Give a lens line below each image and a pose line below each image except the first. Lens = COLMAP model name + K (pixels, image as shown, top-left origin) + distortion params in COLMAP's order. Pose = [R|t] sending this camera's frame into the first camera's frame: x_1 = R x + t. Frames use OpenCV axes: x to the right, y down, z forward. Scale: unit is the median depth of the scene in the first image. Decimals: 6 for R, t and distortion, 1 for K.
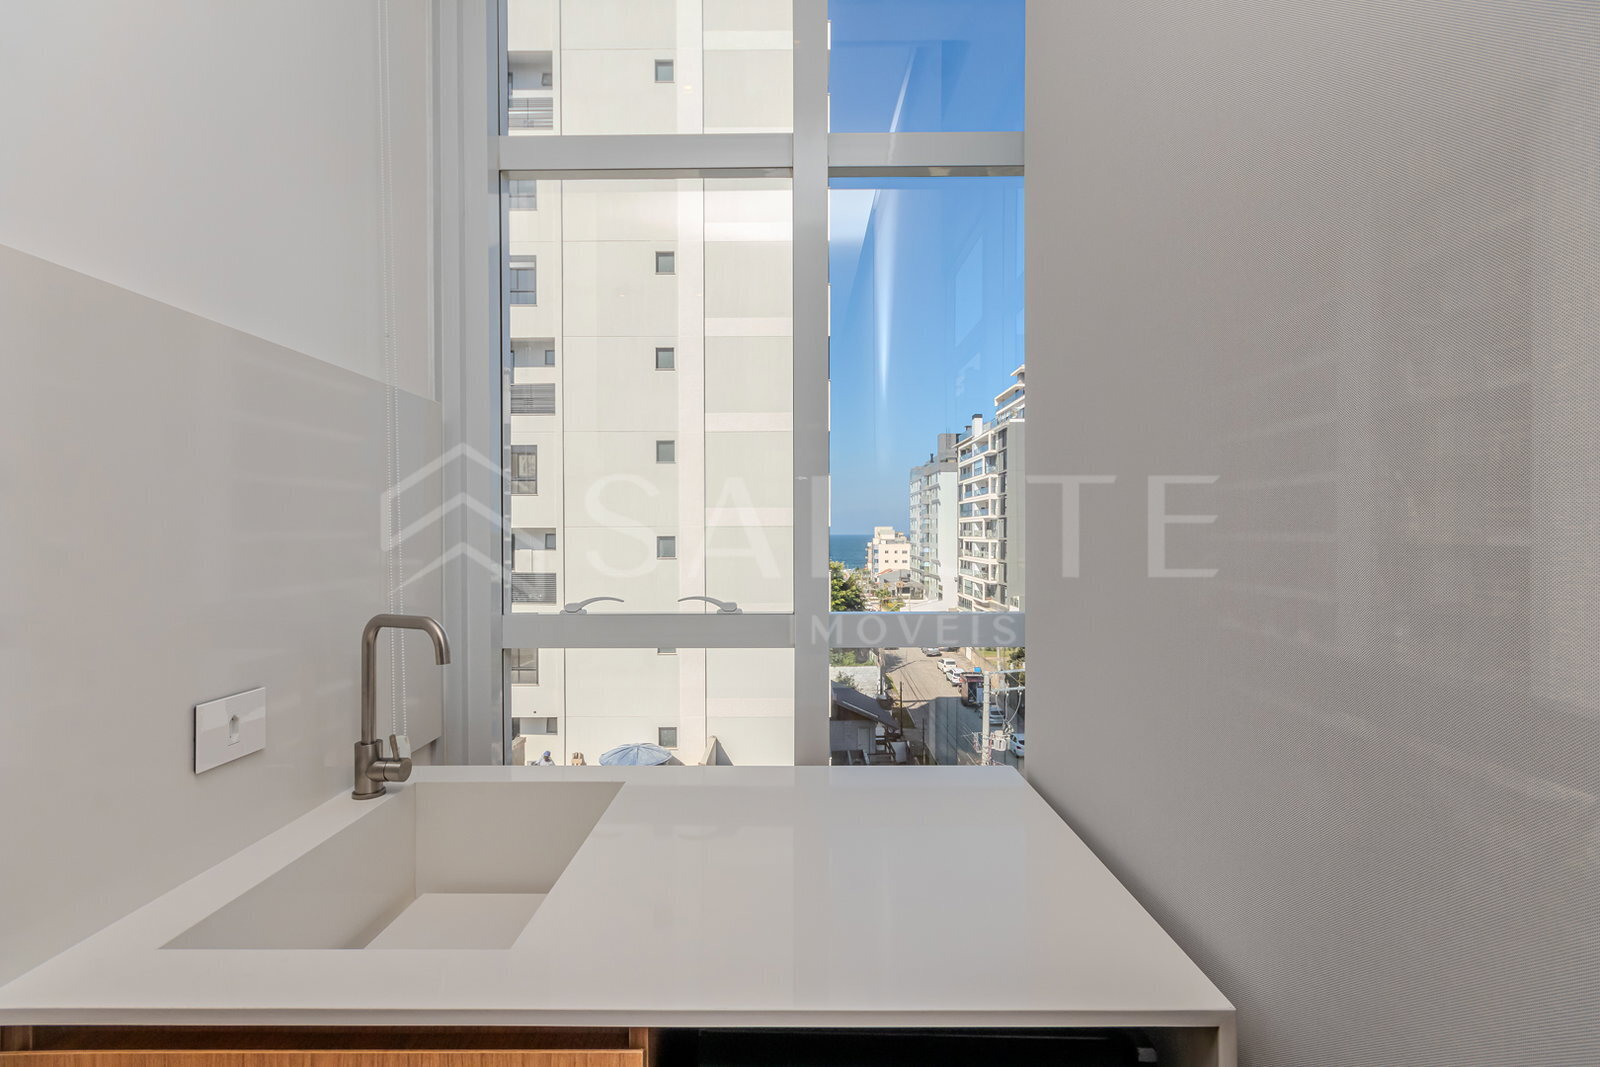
lens RADIAL K [[731.2, 0, 800.0], [0, 731.2, 533.5], [0, 0, 1]] dist [0.003337, 0.000139]
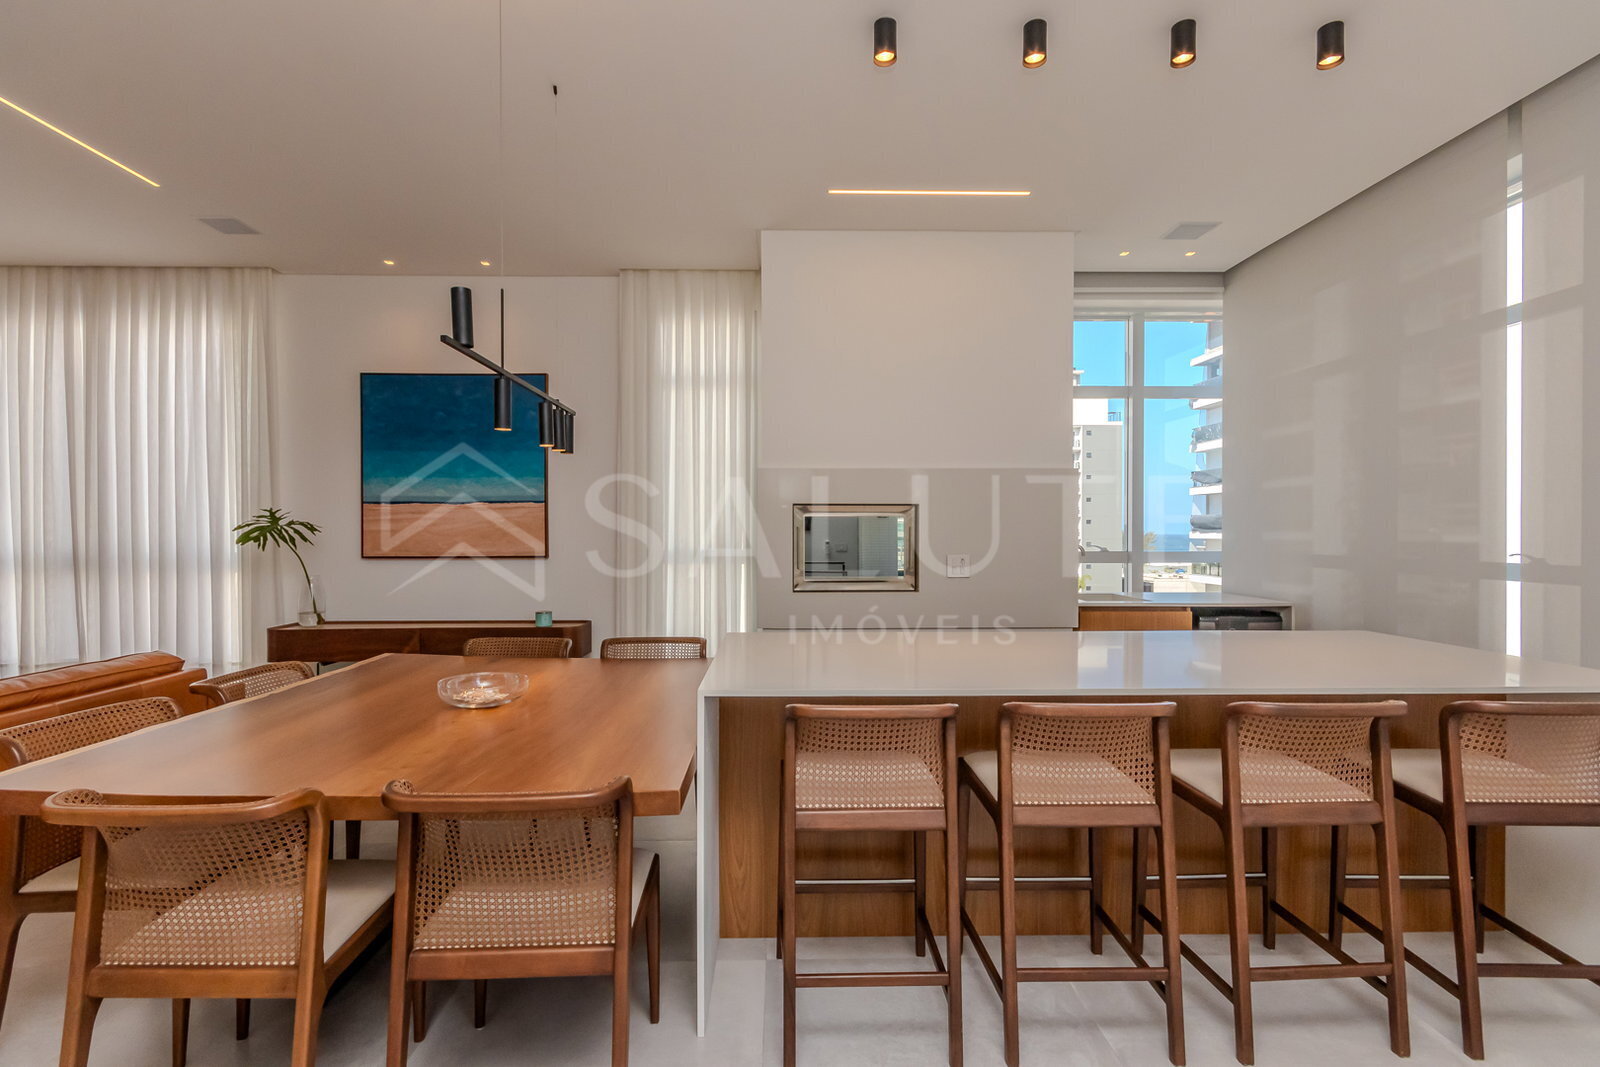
lens RADIAL K [[731.2, 0, 800.0], [0, 731.2, 533.5], [0, 0, 1]] dist [0.003337, 0.000139]
pose [[0.999974, -0.003763, 0.006173, -1.260765], [0.003772, 0.999992, -0.001473, 0.042329], [-0.006167, 0.001496, 0.999980, -1.745150]]
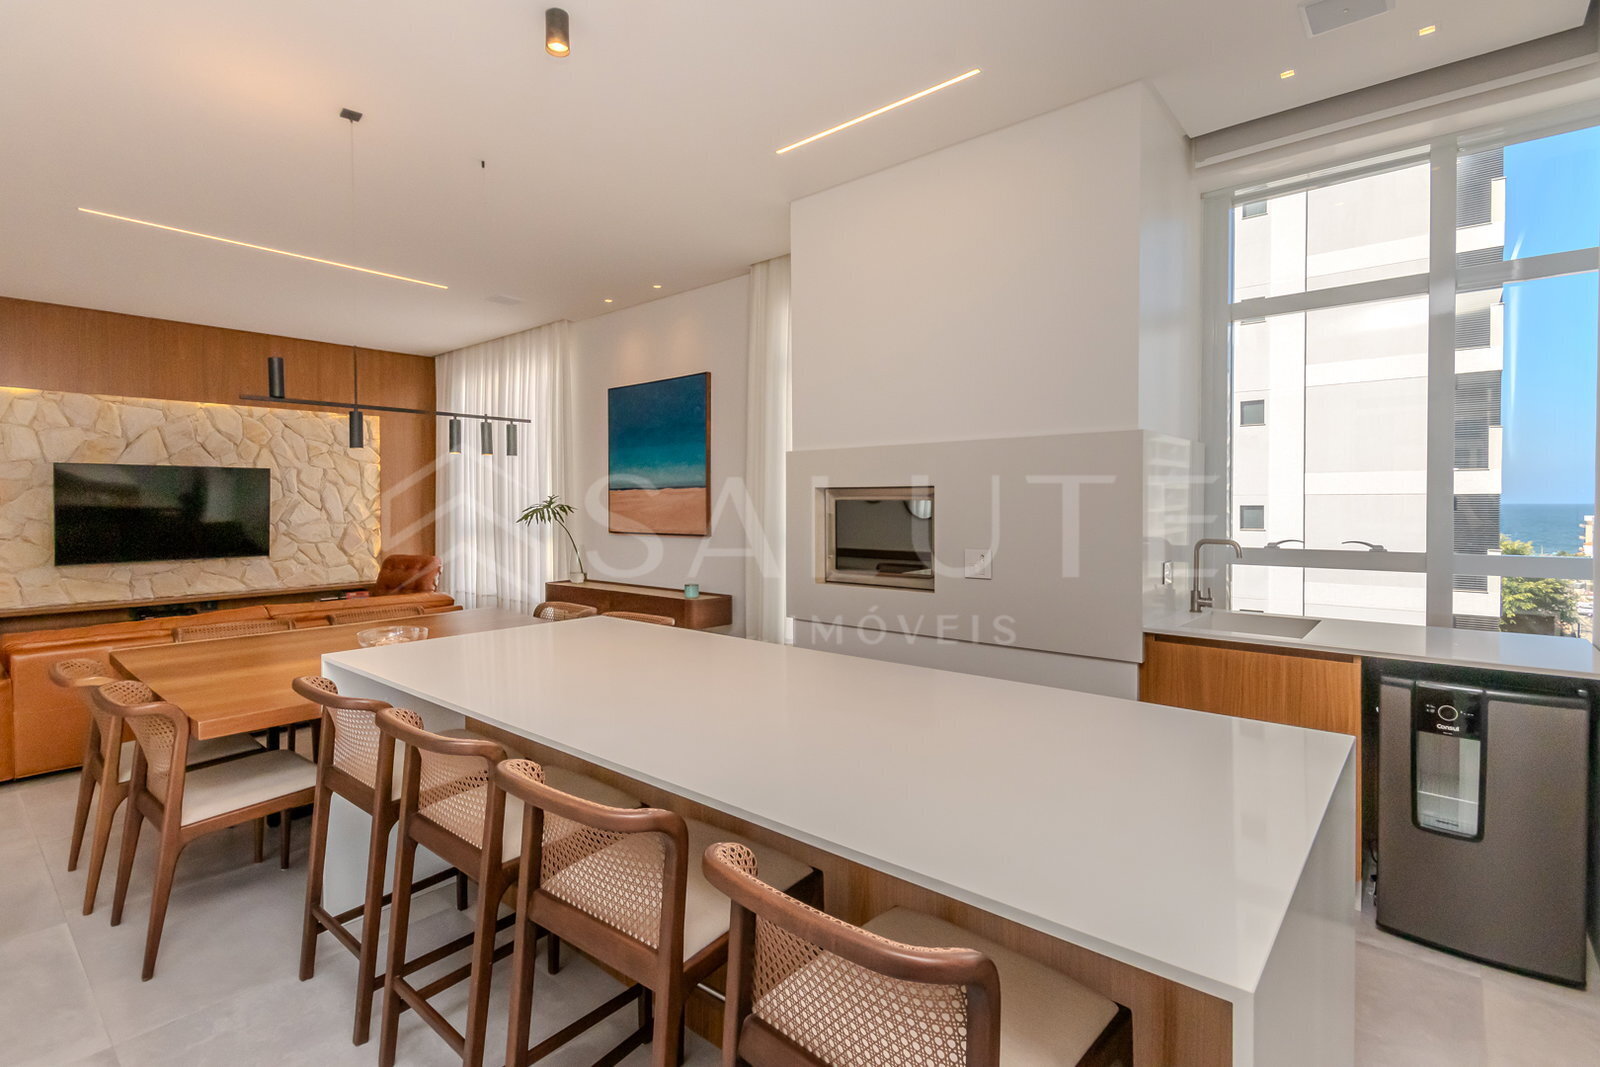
lens RADIAL K [[761.0, 0, 796.5], [0, 761.0, 508.1], [0, 0, 1]] dist [0.002083, 0.000436]
pose [[0.755302, 0.001129, -0.655376, 0.044088], [-0.000009, 0.999999, 0.001713, 0.004484], [0.655377, -0.001288, 0.755300, -1.232118]]
